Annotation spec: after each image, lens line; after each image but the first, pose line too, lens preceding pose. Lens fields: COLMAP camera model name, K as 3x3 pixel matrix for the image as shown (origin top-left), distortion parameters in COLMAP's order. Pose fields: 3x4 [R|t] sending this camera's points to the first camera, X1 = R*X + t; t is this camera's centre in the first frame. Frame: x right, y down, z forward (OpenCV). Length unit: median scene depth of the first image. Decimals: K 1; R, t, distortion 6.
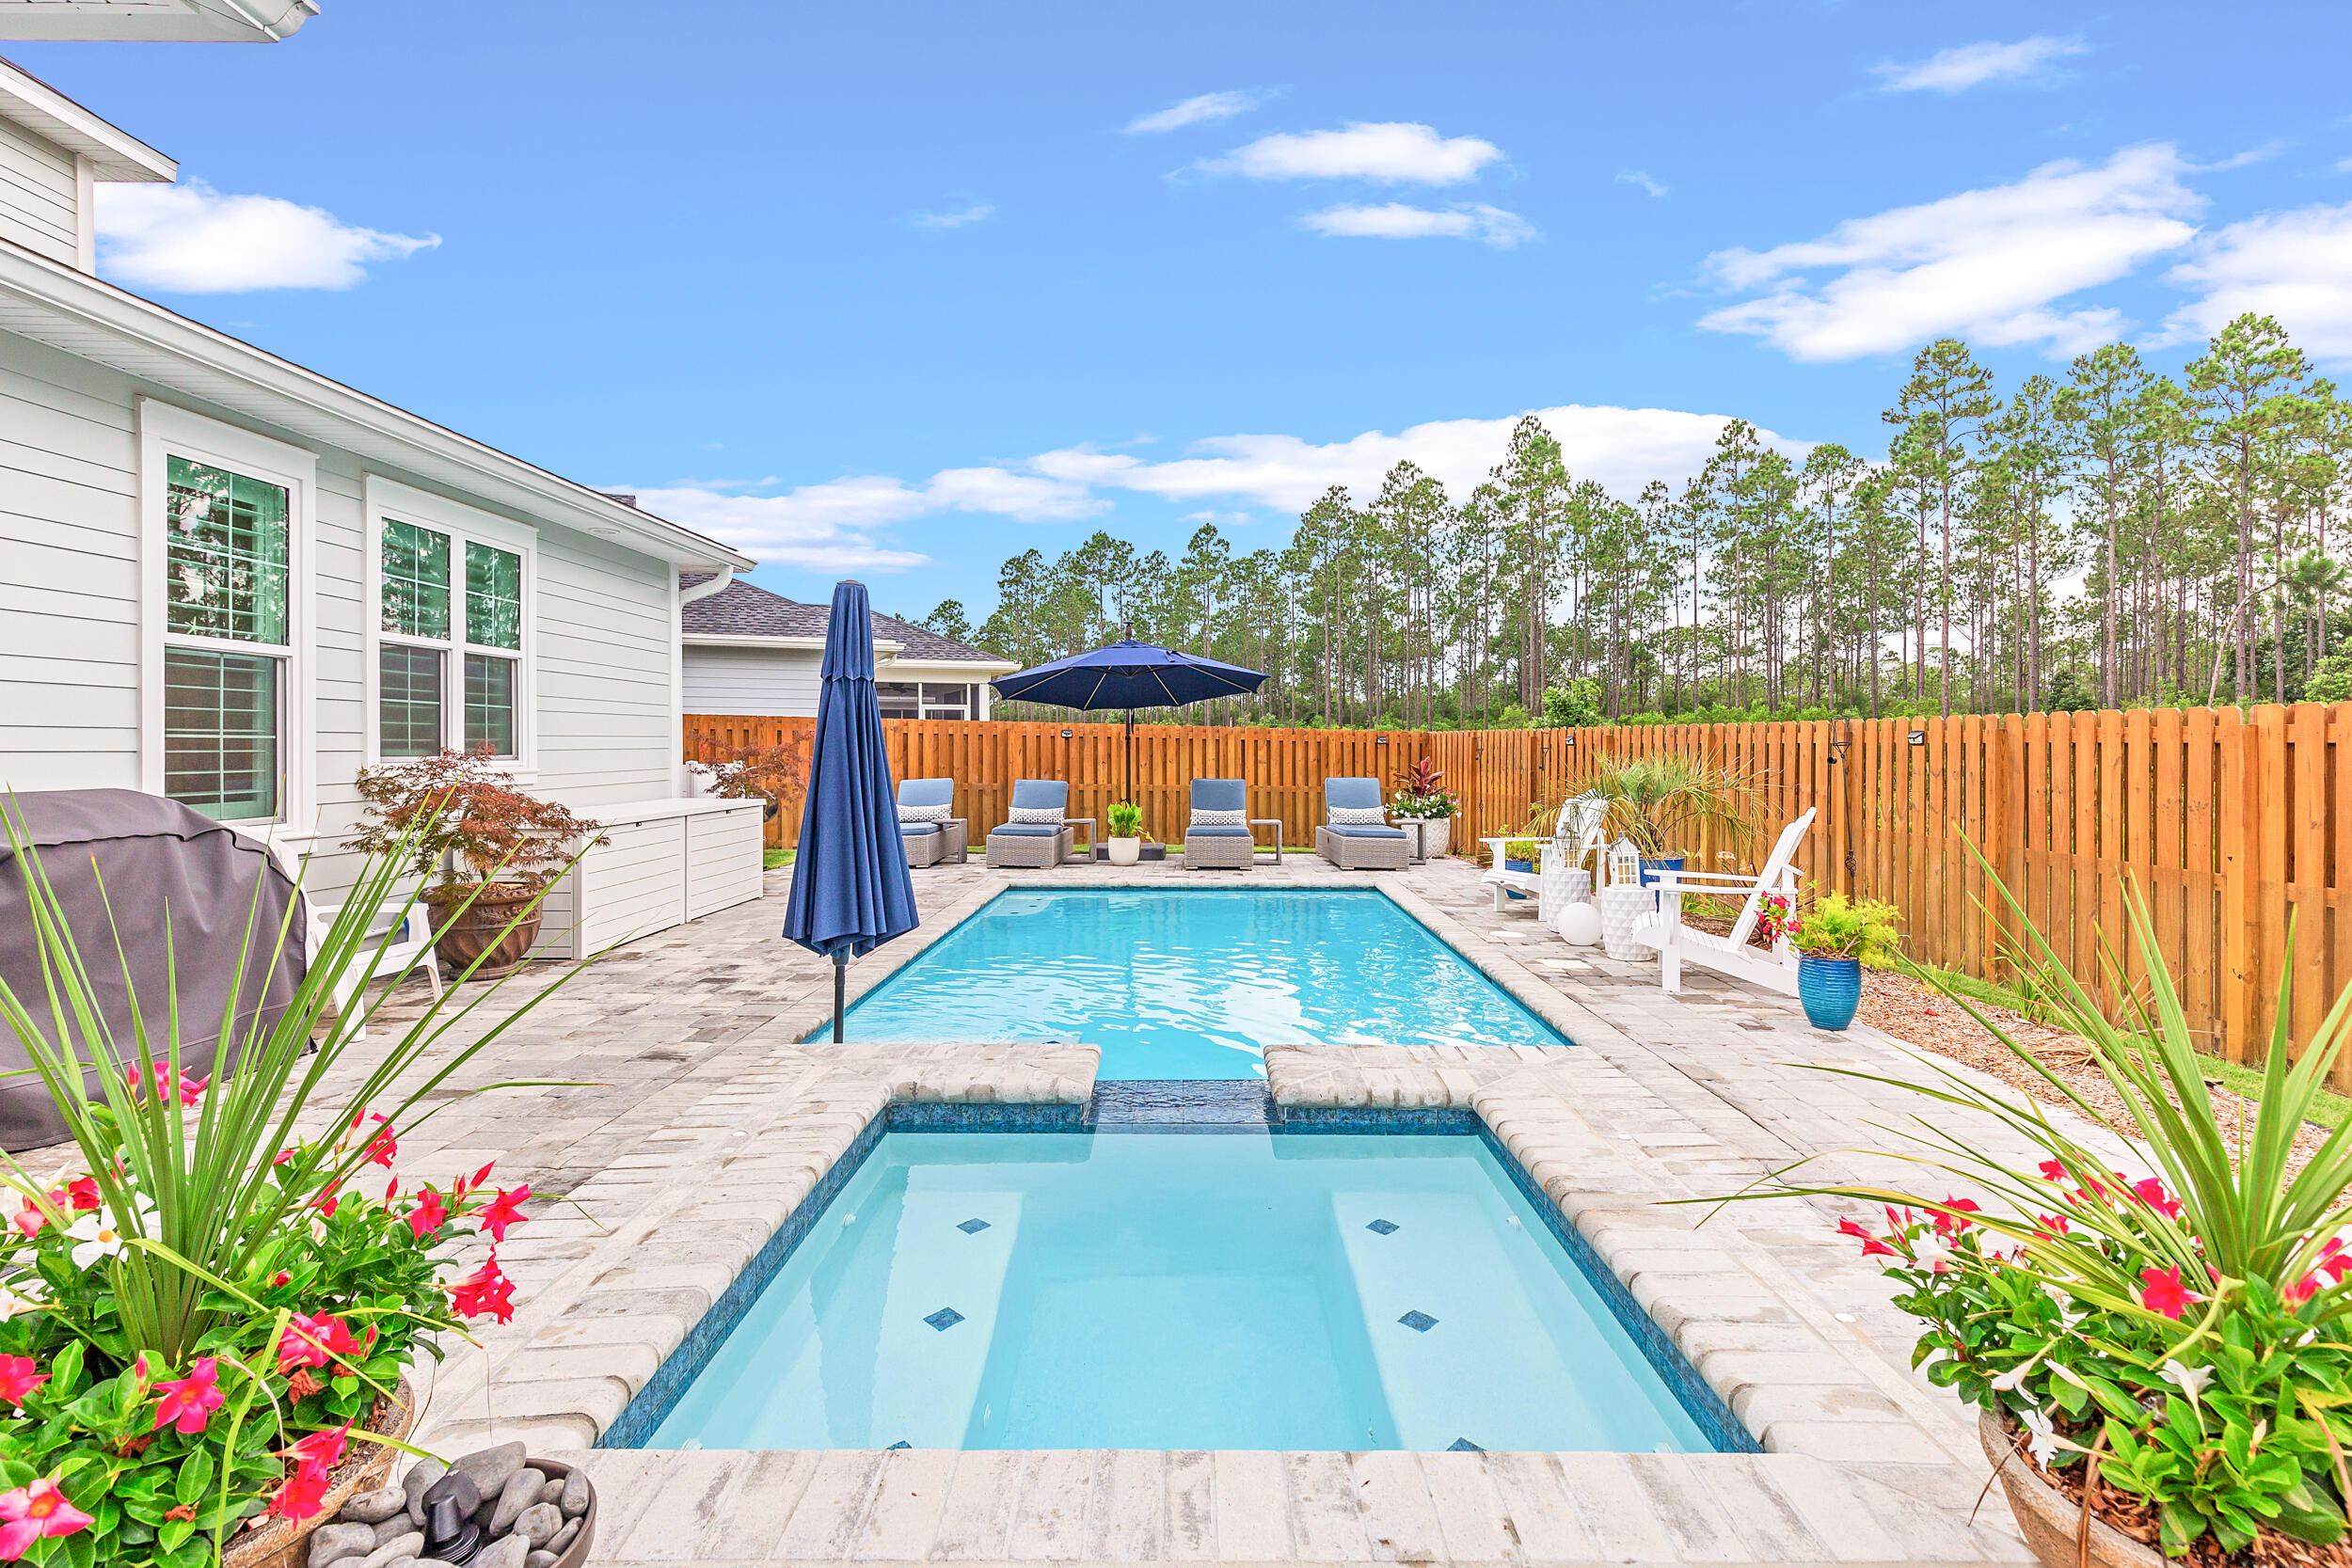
lens RADIAL K [[1119.2, 0, 1180.3], [0, 1119.2, 744.0], [0, 0, 1]] dist [0.007118, 0.000295]
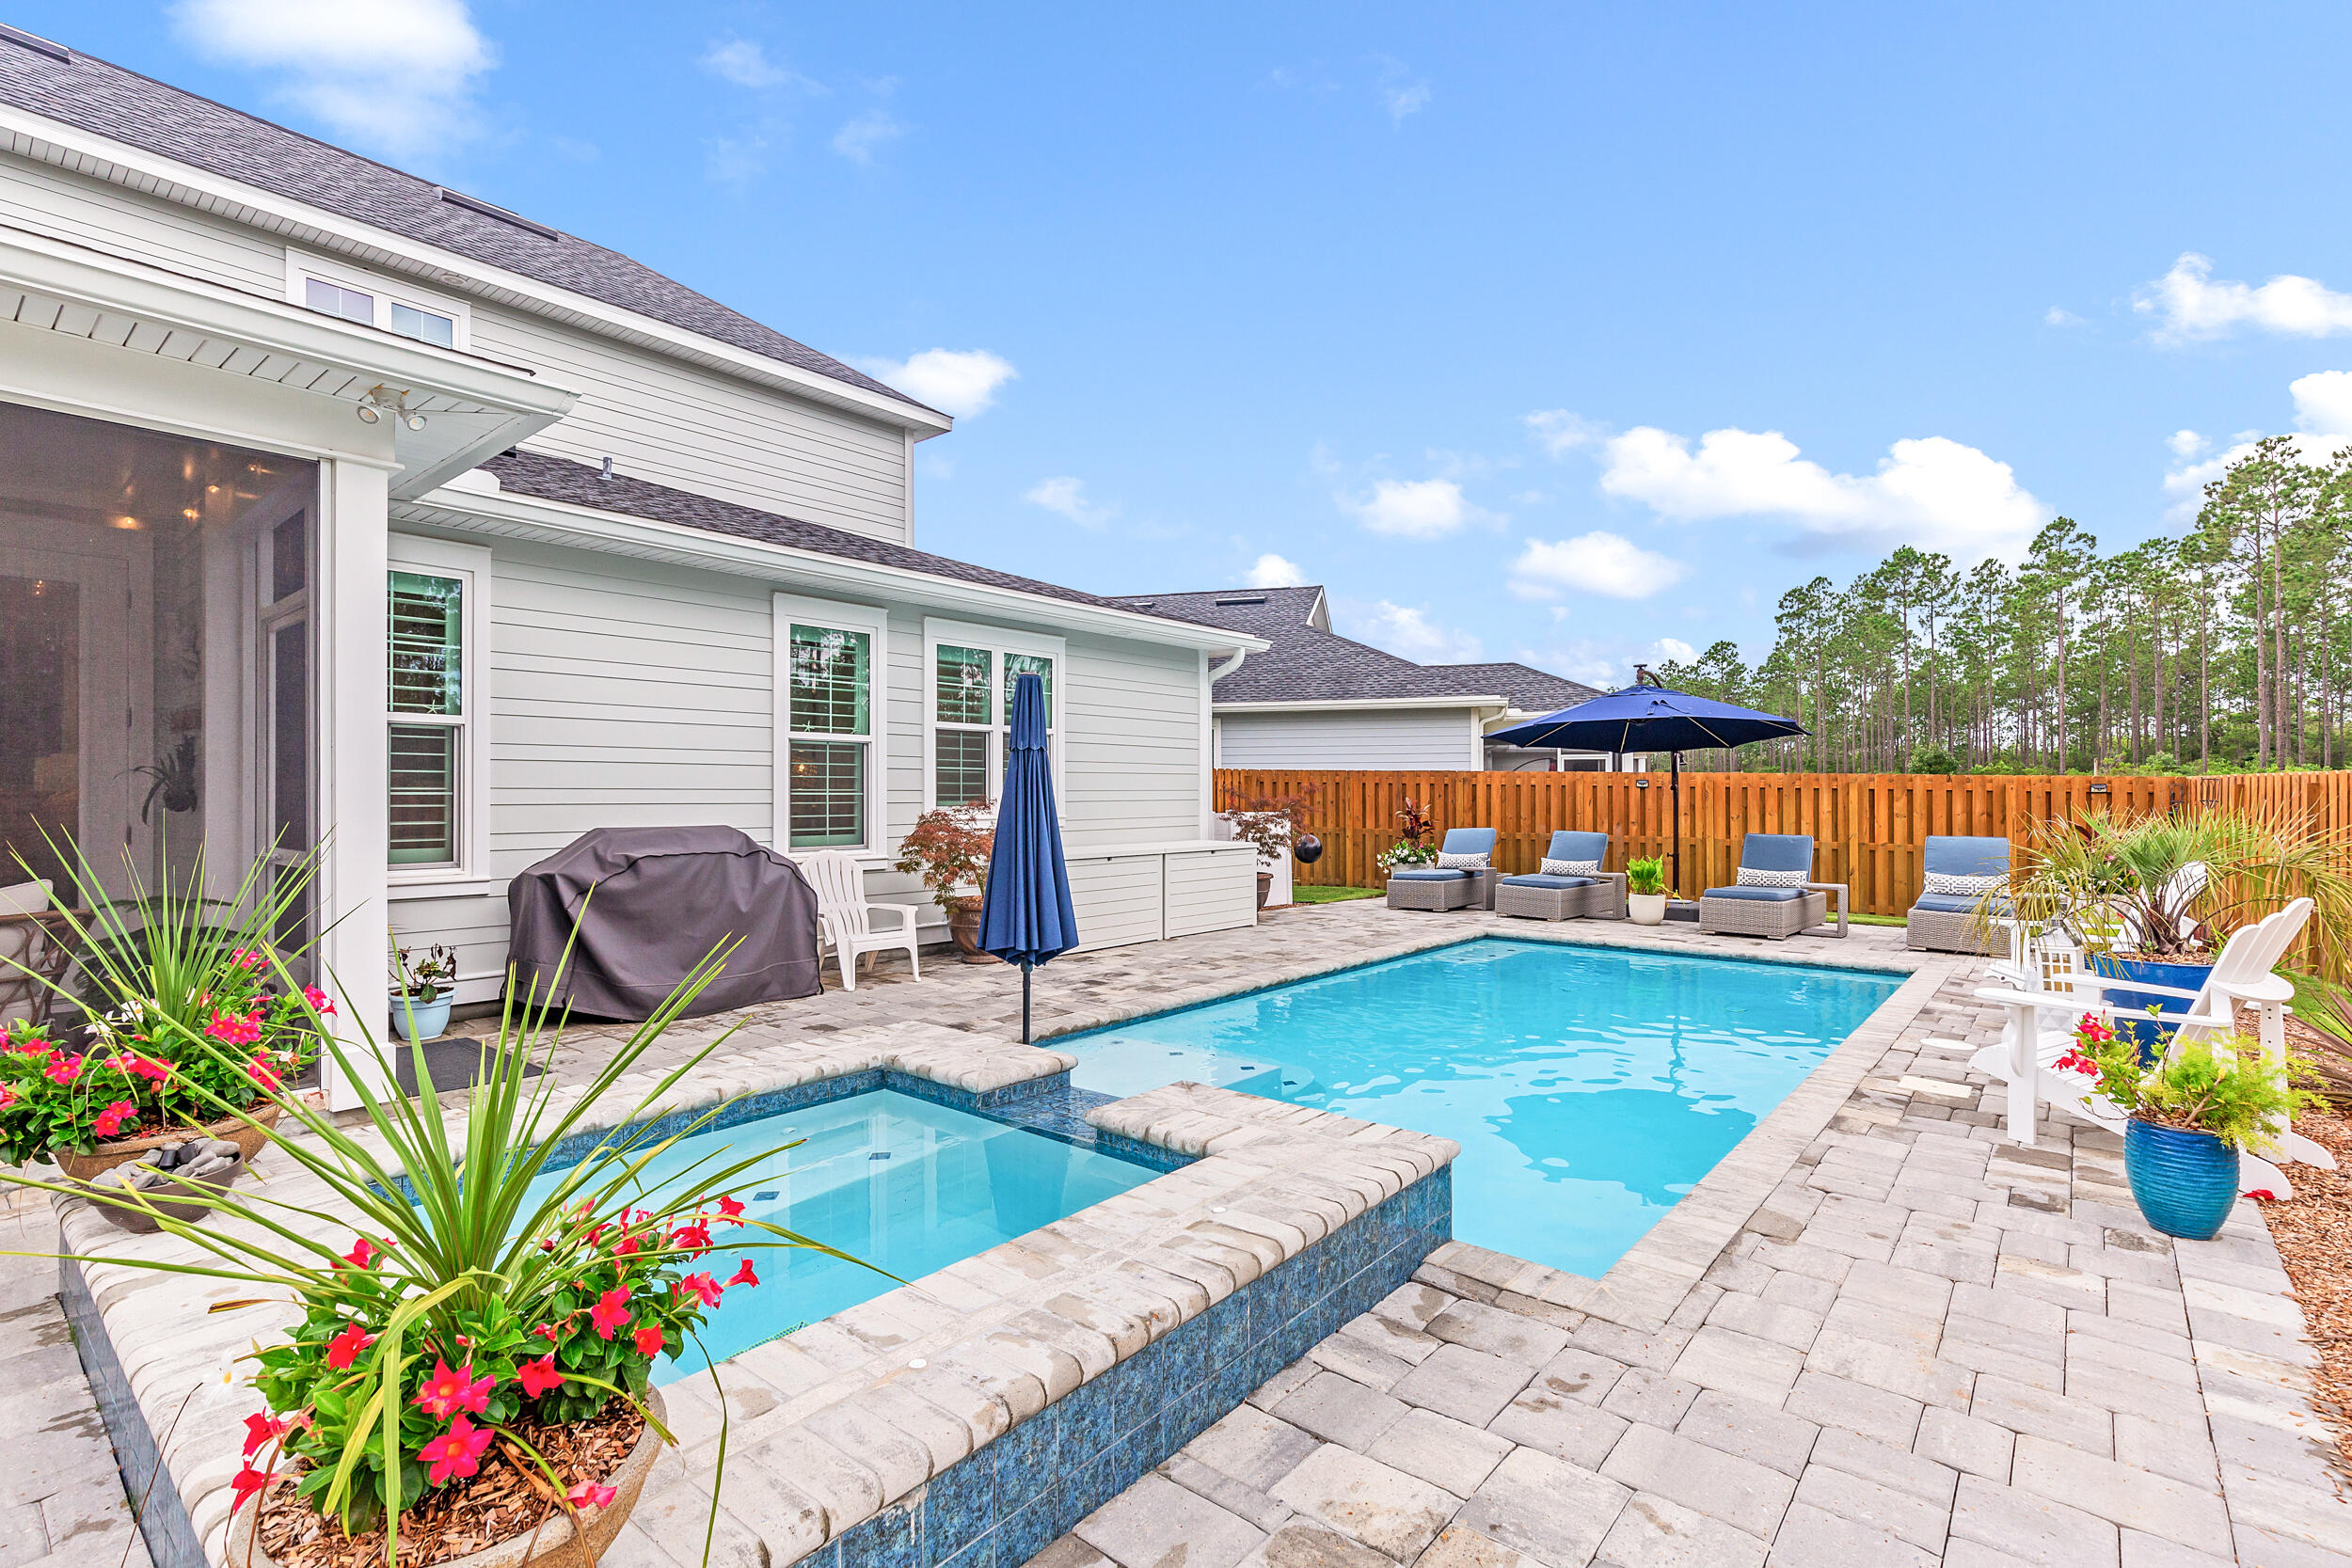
lens RADIAL K [[1069.6, 0, 1186.4], [0, 1069.6, 791.8], [0, 0, 1]] dist [0.002920, -0.000088]
pose [[0.771884, -0.003054, -0.635756, 0.217389], [0.002719, 0.999995, -0.001503, -0.002336], [0.635757, -0.000569, 0.771889, 0.060476]]
